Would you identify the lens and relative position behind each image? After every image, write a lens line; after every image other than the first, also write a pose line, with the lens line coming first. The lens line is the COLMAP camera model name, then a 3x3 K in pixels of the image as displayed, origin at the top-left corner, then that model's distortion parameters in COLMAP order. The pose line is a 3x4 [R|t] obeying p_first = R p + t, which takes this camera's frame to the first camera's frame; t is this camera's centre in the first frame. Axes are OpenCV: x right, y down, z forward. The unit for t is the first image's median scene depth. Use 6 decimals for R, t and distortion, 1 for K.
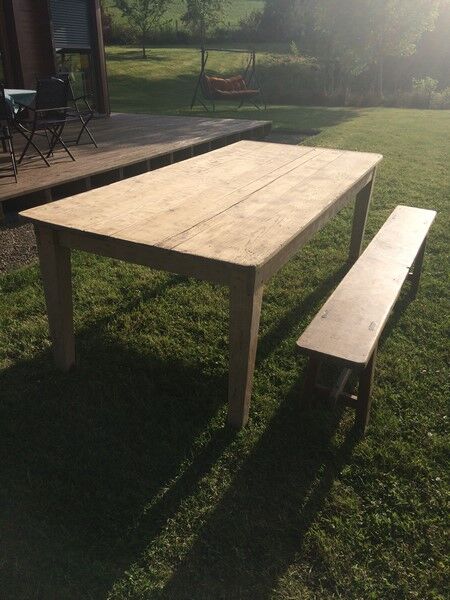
lens RADIAL K [[509.9, 0, 227.8], [0, 509.9, 303.3], [0, 0, 1]] dist [0.129880, -0.216152]
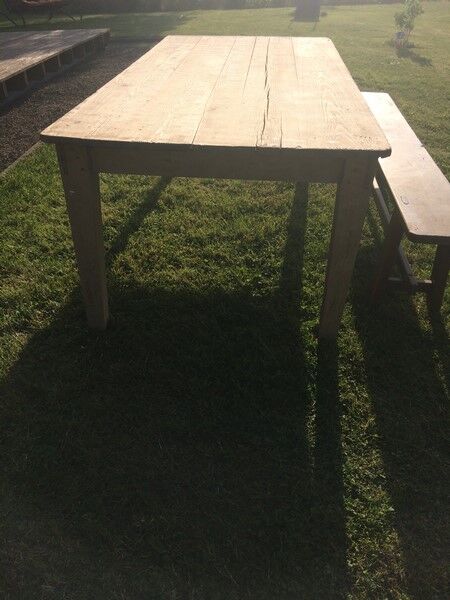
lens RADIAL K [[514.4, 0, 230.9], [0, 514.4, 299.1], [0, 0, 1]] dist [0.121502, -0.191271]
pose [[0.933080, -0.220279, 0.284323, -0.406156], [0.181690, 0.970911, 0.155949, -0.009796], [-0.310405, -0.093855, 0.945960, 0.171153]]
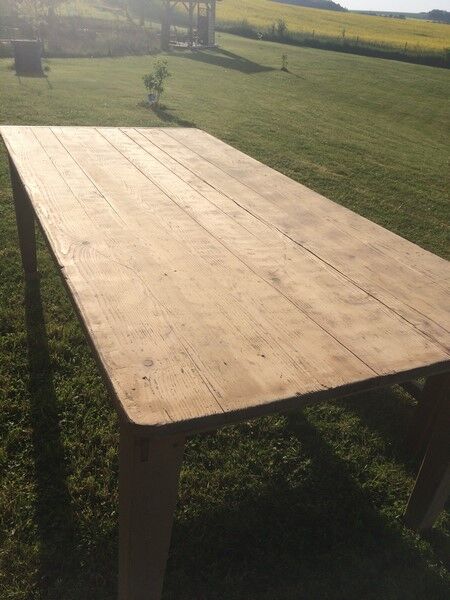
lens RADIAL K [[509.9, 0, 227.8], [0, 509.9, 303.3], [0, 0, 1]] dist [0.129880, -0.216152]
pose [[0.631652, -0.352385, 0.690537, -0.575562], [0.288420, 0.933604, 0.212598, -0.308348], [-0.719604, 0.064876, 0.691347, 0.670140]]
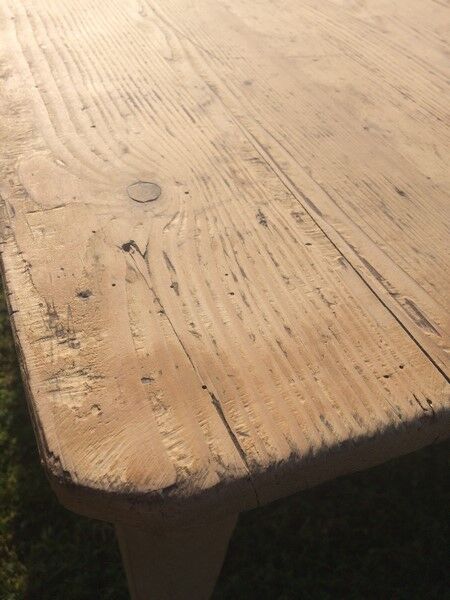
lens RADIAL K [[514.4, 0, 230.9], [0, 514.4, 299.1], [0, 0, 1]] dist [0.121502, -0.191271]
pose [[0.664079, -0.538996, 0.518154, -0.403297], [0.309236, 0.828984, 0.466003, -0.219576], [-0.680715, -0.149231, 0.717187, 0.910598]]
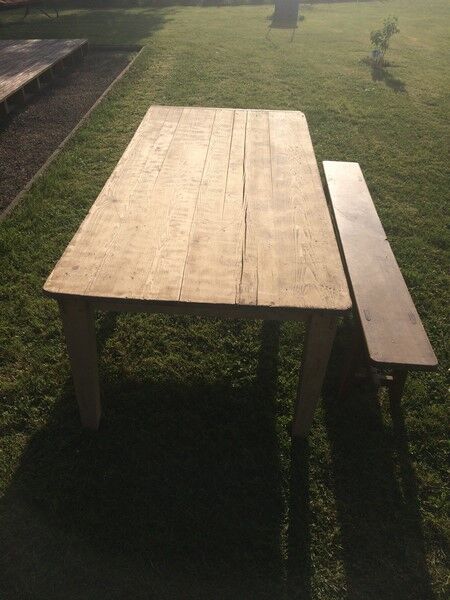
lens RADIAL K [[514.4, 0, 230.9], [0, 514.4, 299.1], [0, 0, 1]] dist [0.121502, -0.191271]
pose [[0.920419, -0.233992, 0.313173, -0.383499], [0.179153, 0.964485, 0.194096, -0.261615], [-0.347468, -0.122544, 0.929650, 0.104218]]
